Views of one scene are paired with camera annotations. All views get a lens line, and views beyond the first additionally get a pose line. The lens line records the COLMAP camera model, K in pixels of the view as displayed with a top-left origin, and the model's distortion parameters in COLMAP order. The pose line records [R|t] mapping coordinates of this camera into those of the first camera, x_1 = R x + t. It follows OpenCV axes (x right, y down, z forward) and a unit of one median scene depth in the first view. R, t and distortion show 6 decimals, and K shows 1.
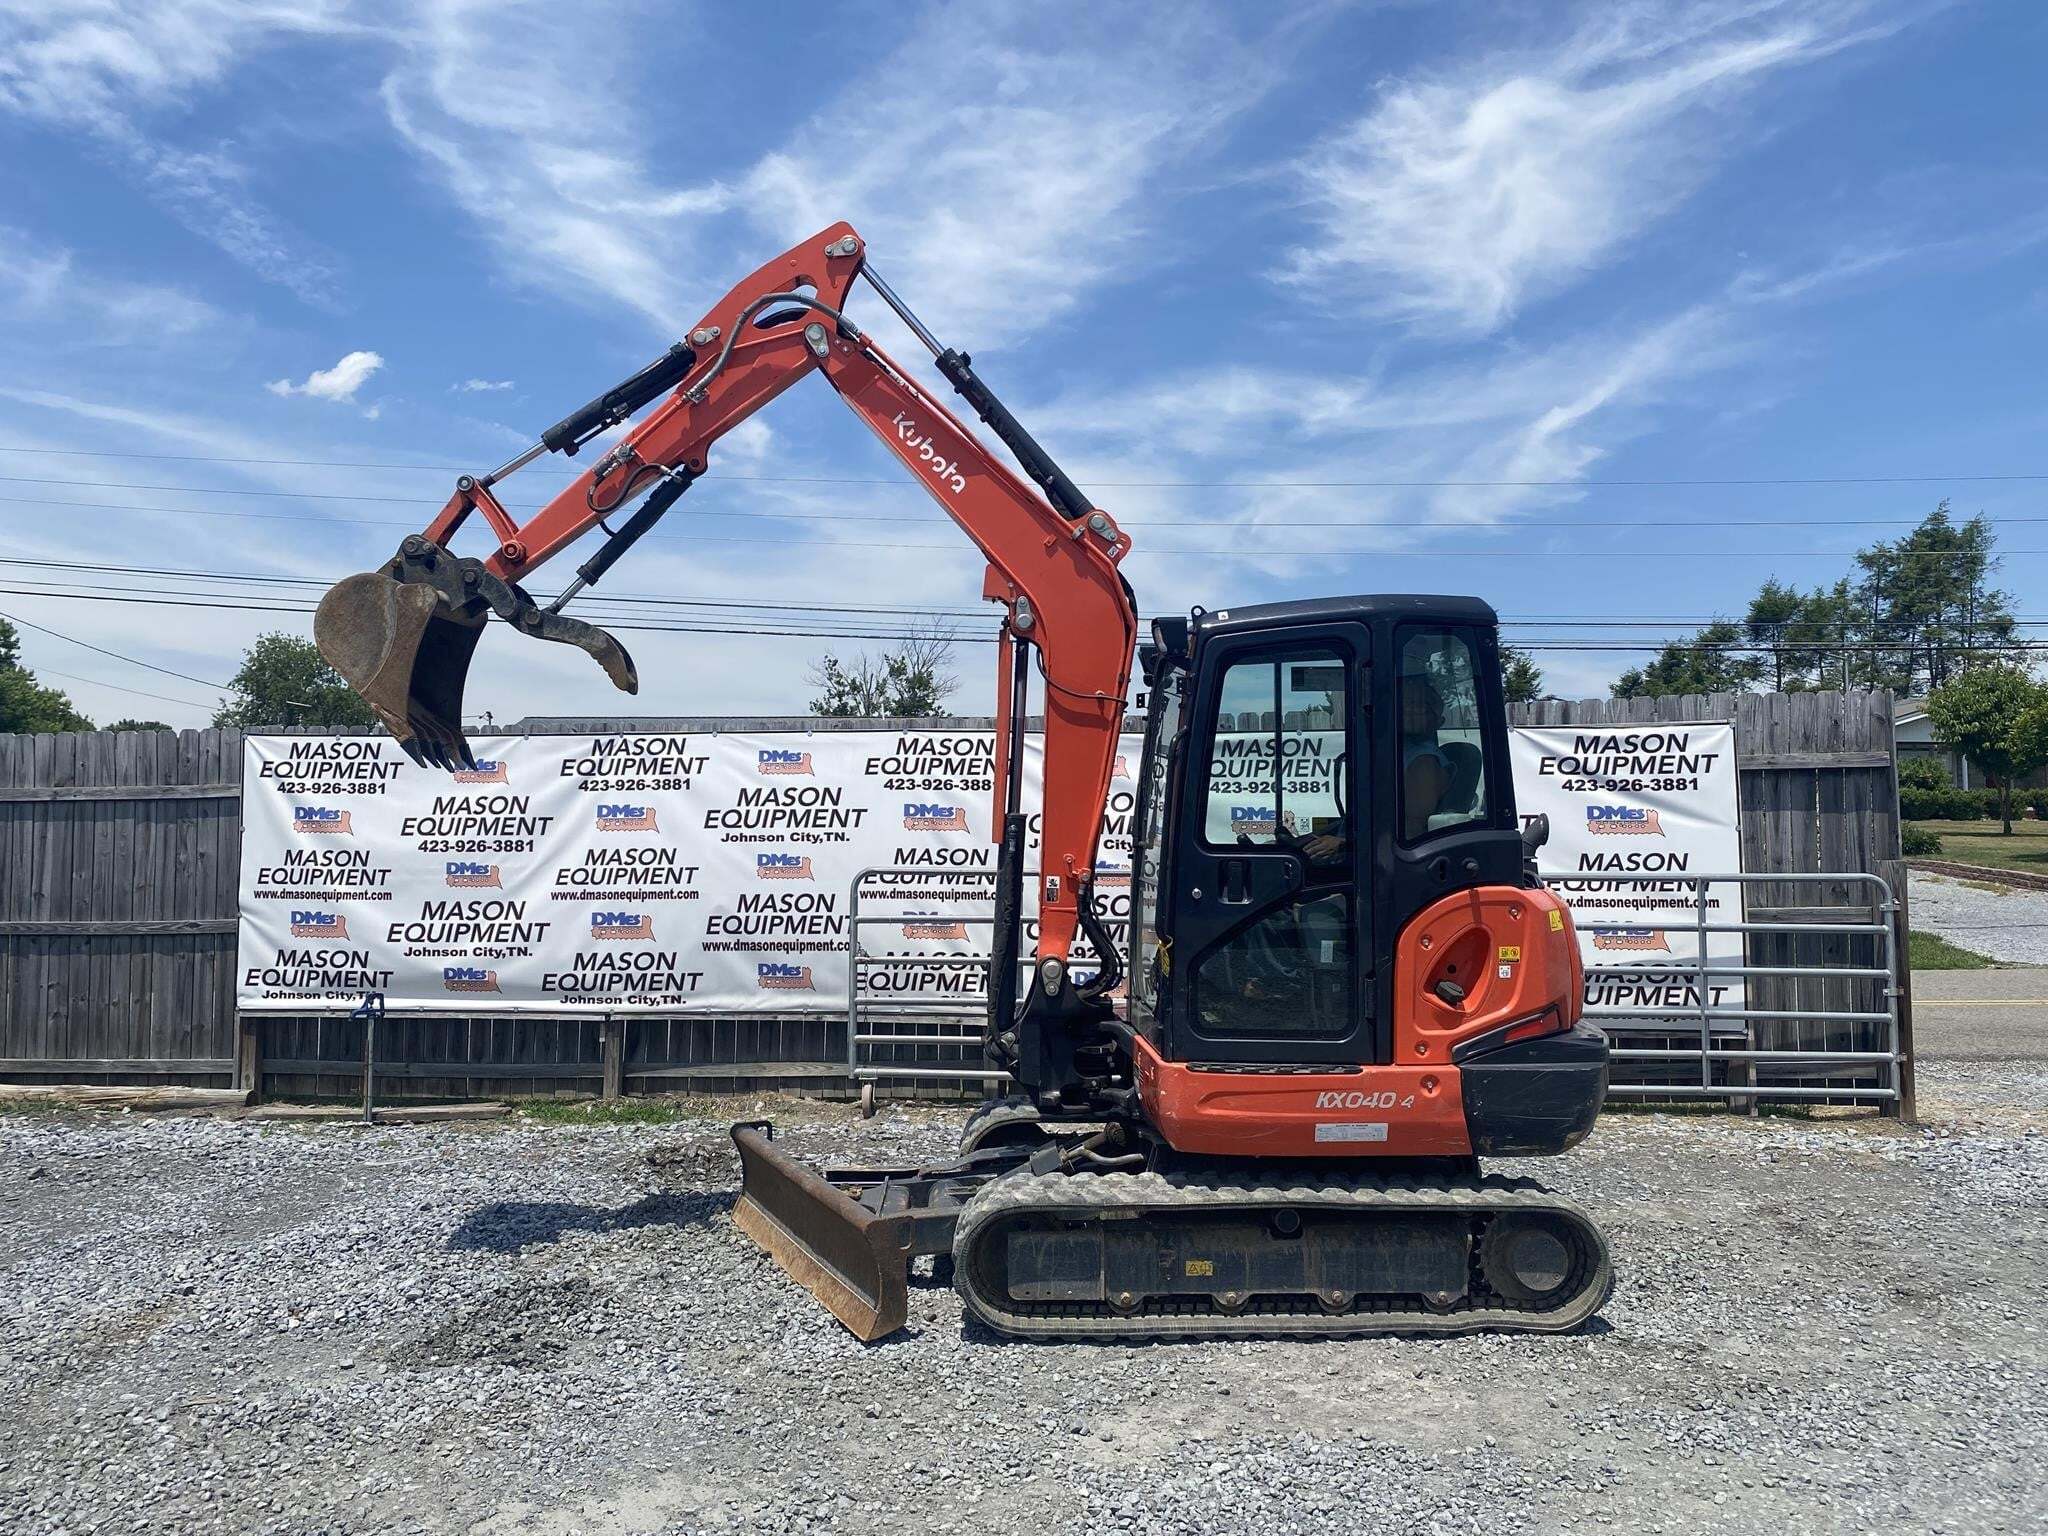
lens RADIAL K [[1568.0, 0, 999.4], [0, 1568.0, 750.0], [0, 0, 1]] dist [0.017759, -0.006278]
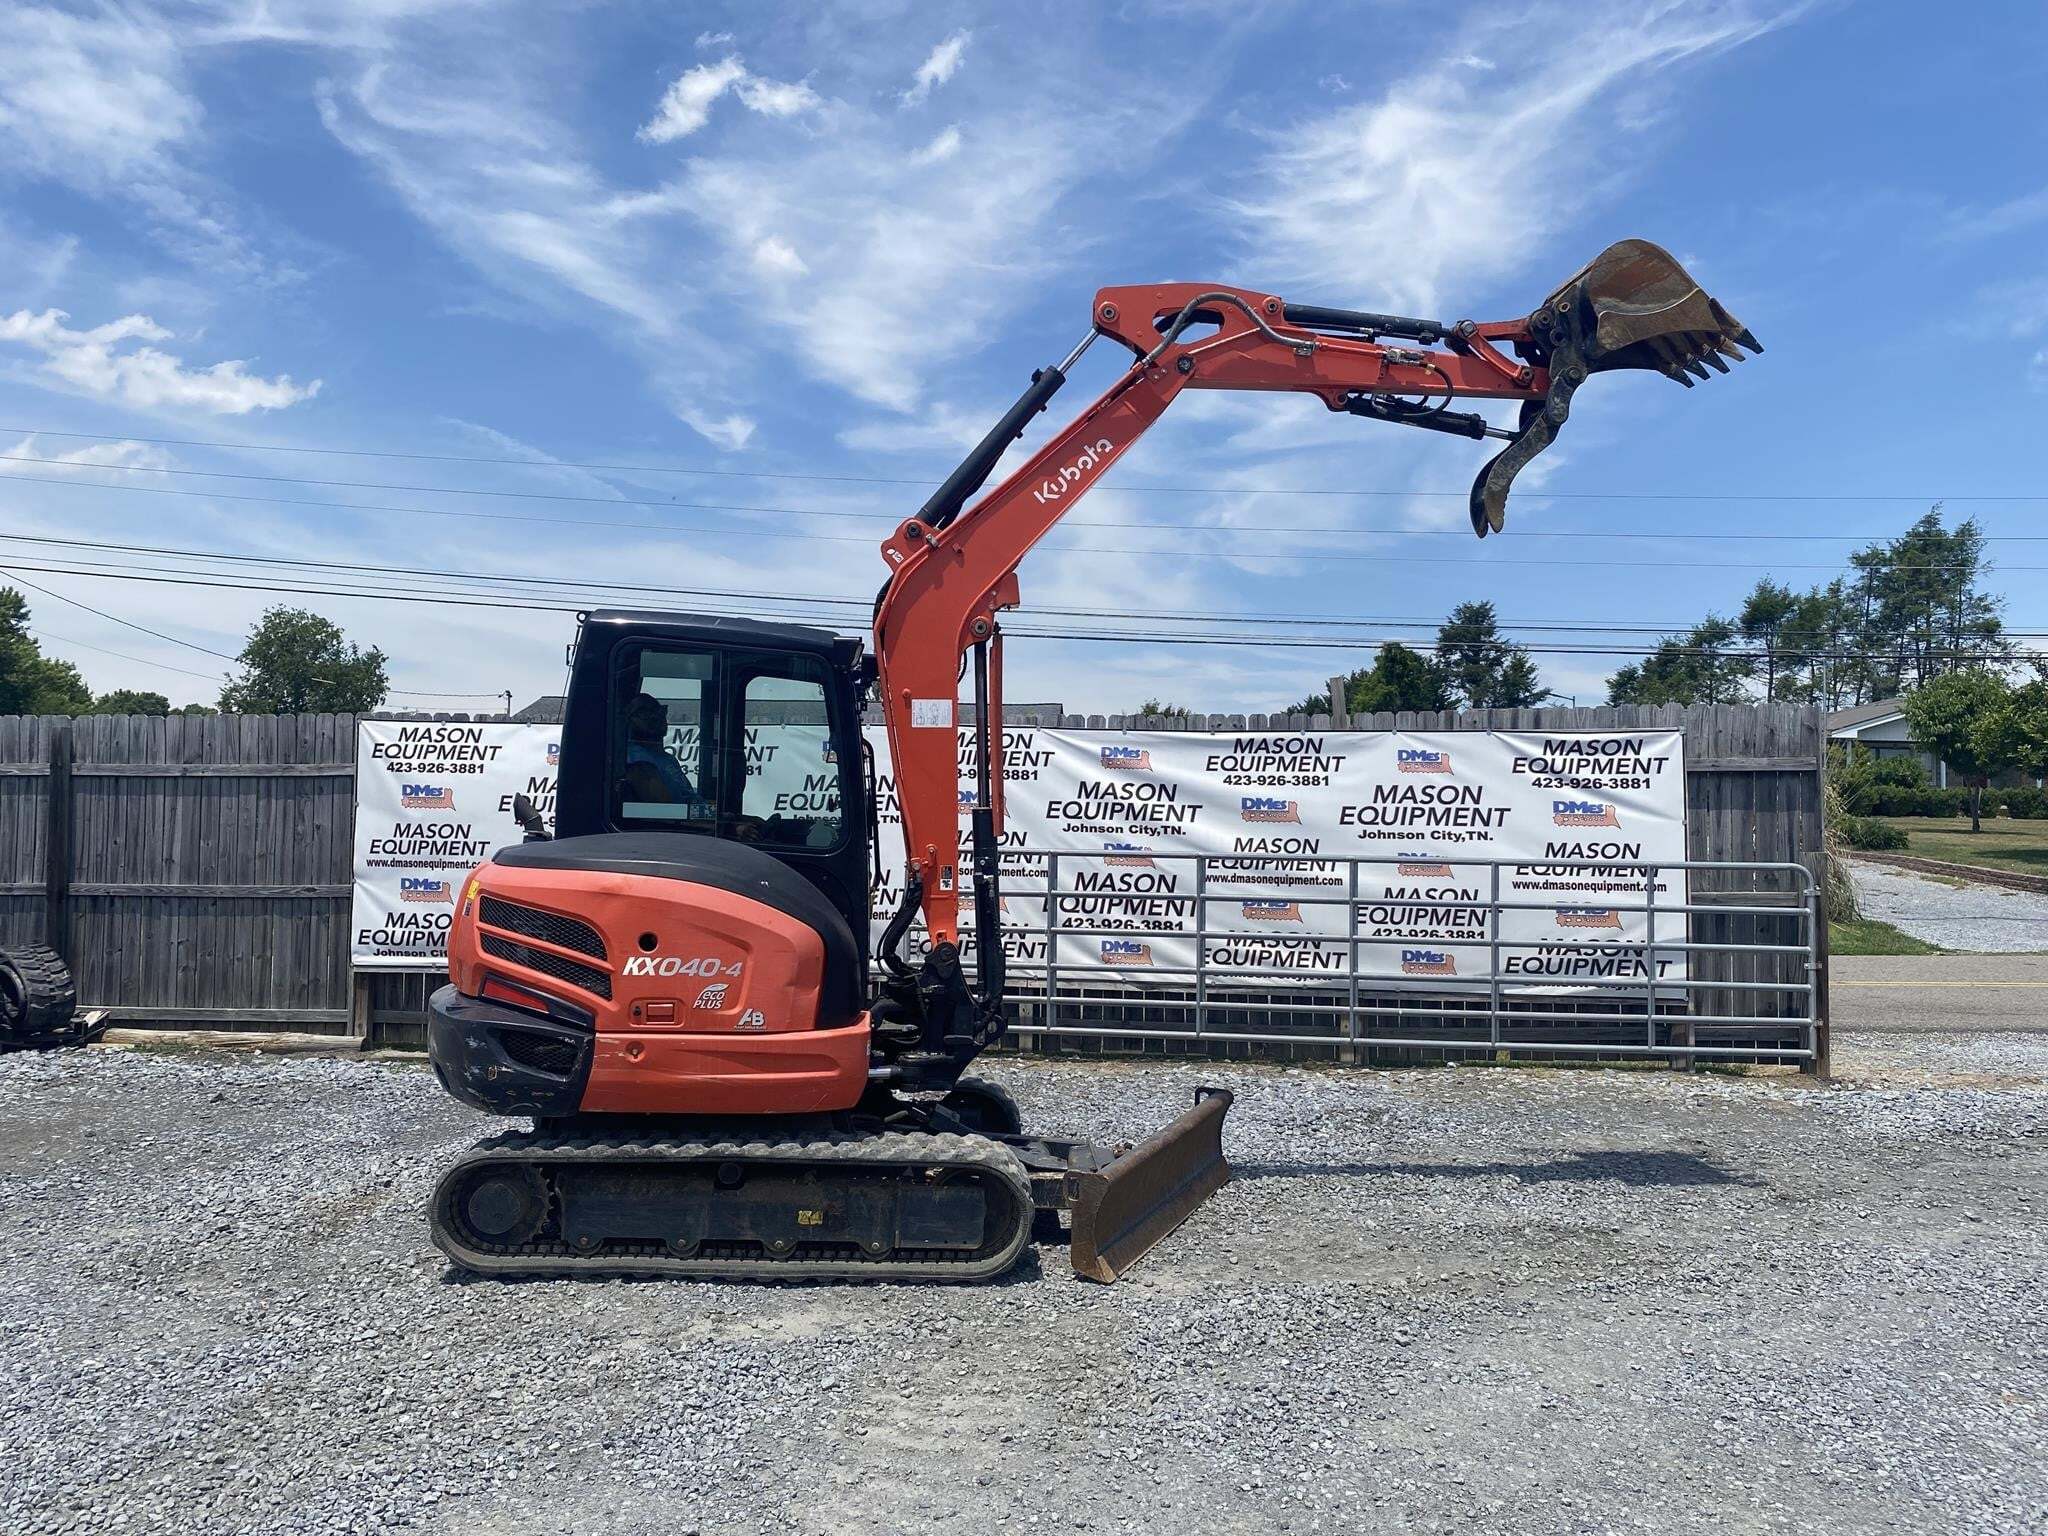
lens RADIAL K [[1574.1, 0, 1019.1], [0, 1574.1, 758.1], [0, 0, 1]] dist [0.013952, -0.001796]
pose [[0.999810, 0.014484, 0.013063, -0.029555], [-0.014686, 0.999773, 0.015440, -0.007540], [-0.012836, -0.015629, 0.999795, -0.139444]]
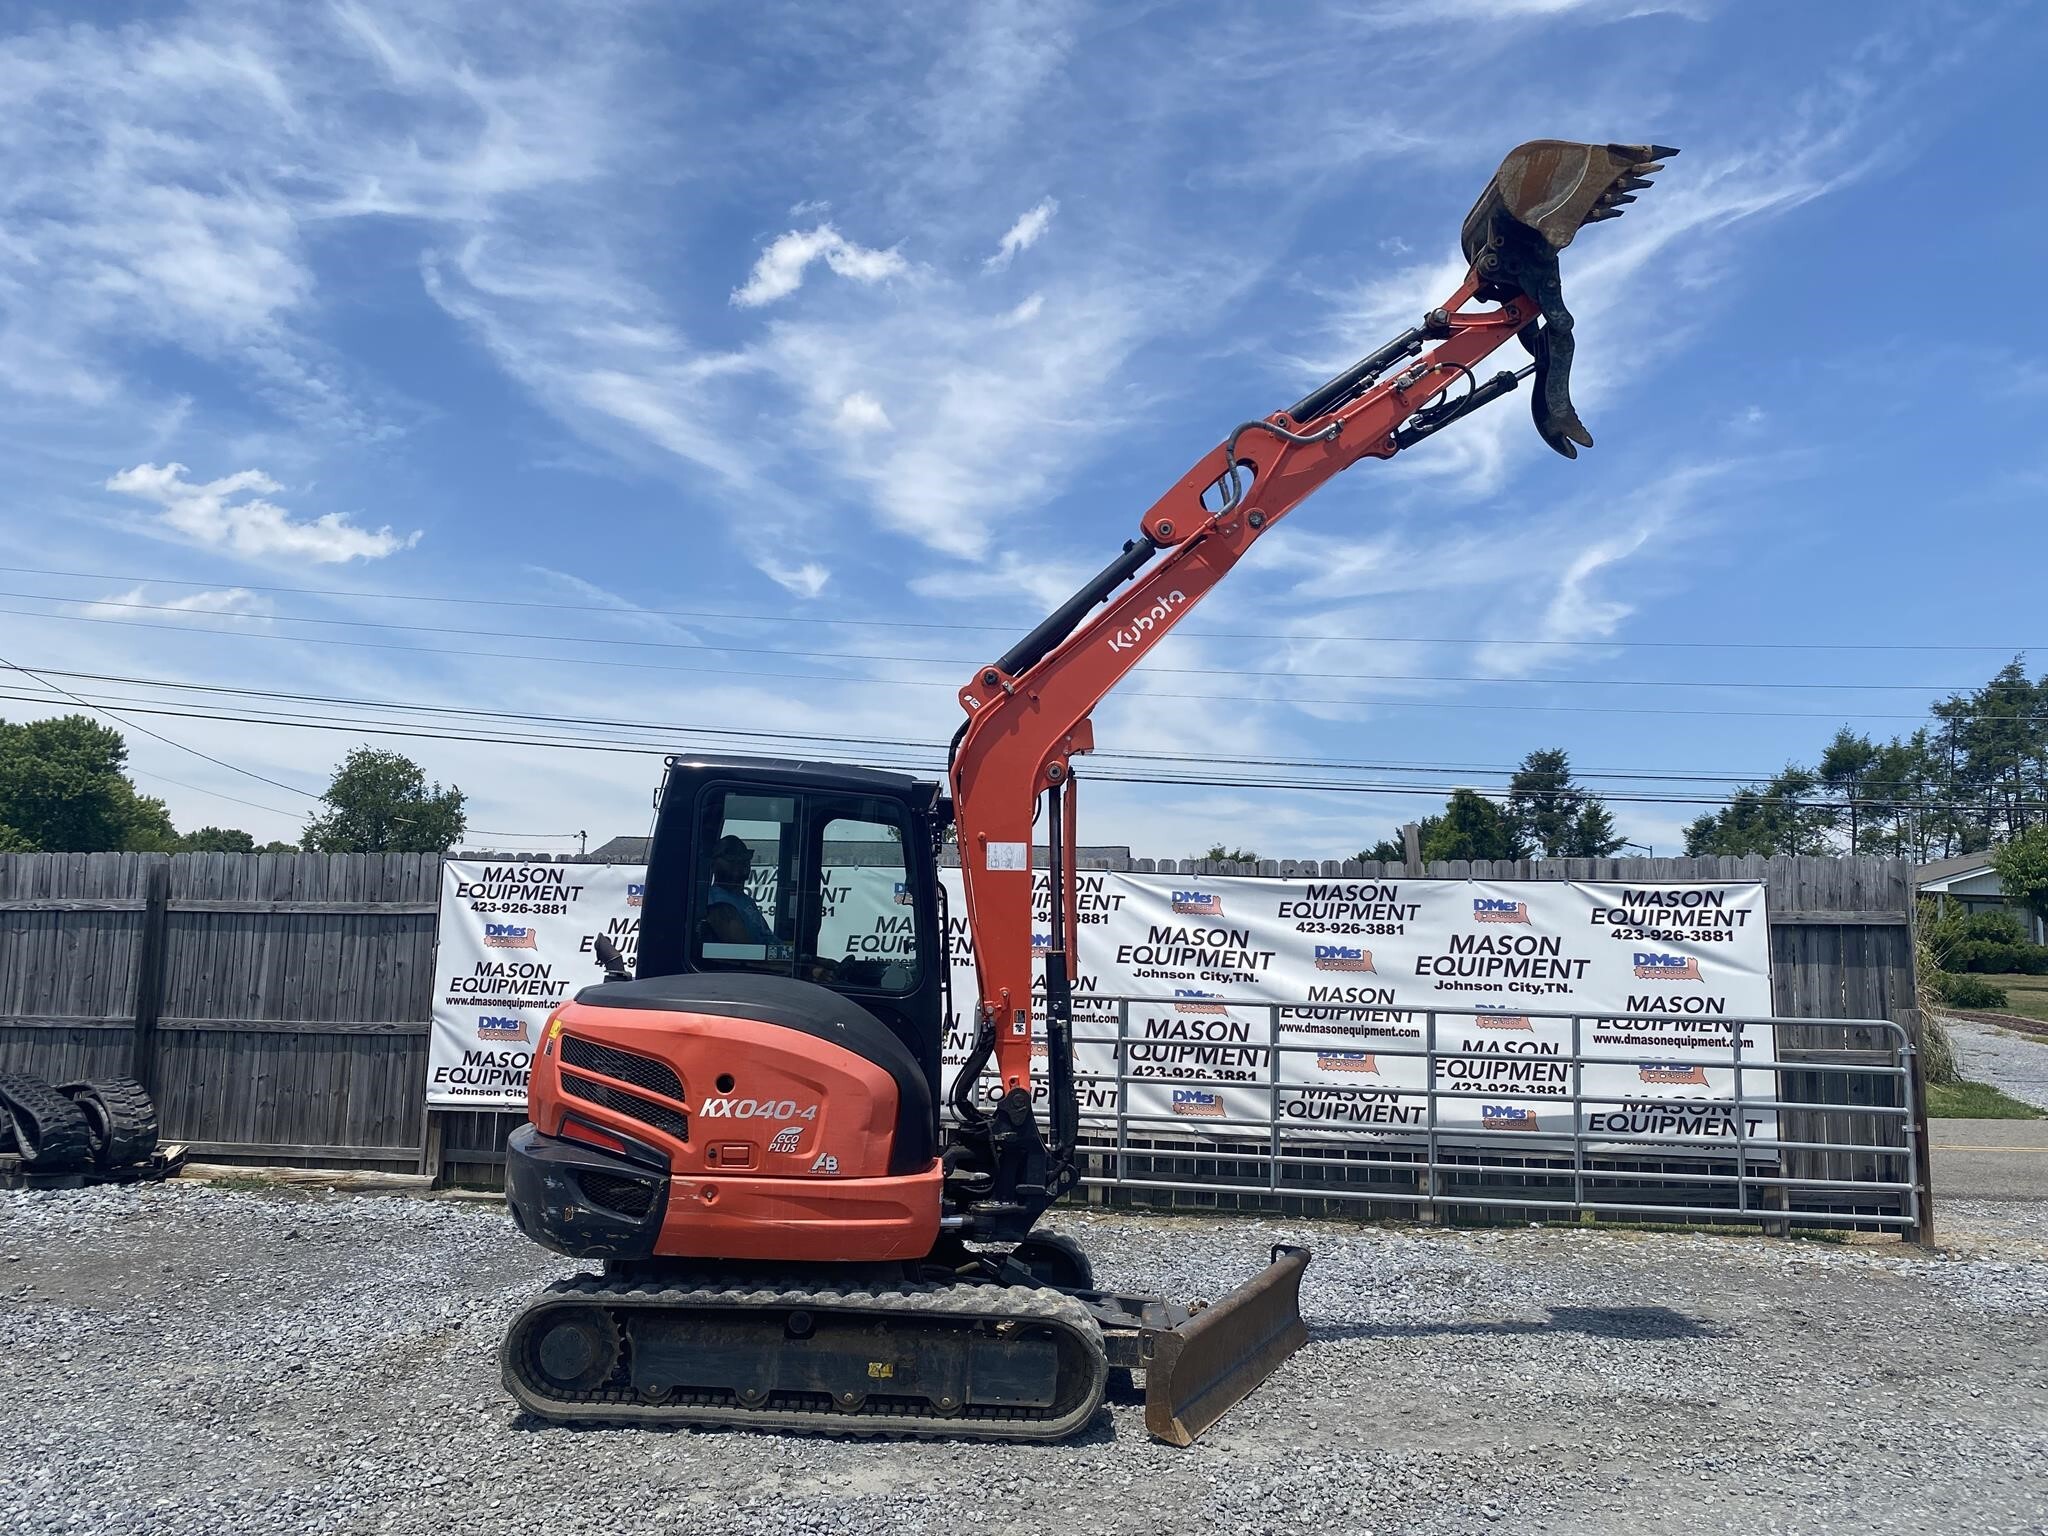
lens RADIAL K [[1574.1, 0, 1019.1], [0, 1574.1, 758.1], [0, 0, 1]] dist [0.013952, -0.001796]
pose [[0.999283, 0.021973, -0.030844, -0.033584], [-0.024236, 0.996886, -0.075043, -0.007984], [0.029100, 0.075737, 0.996703, -0.147917]]
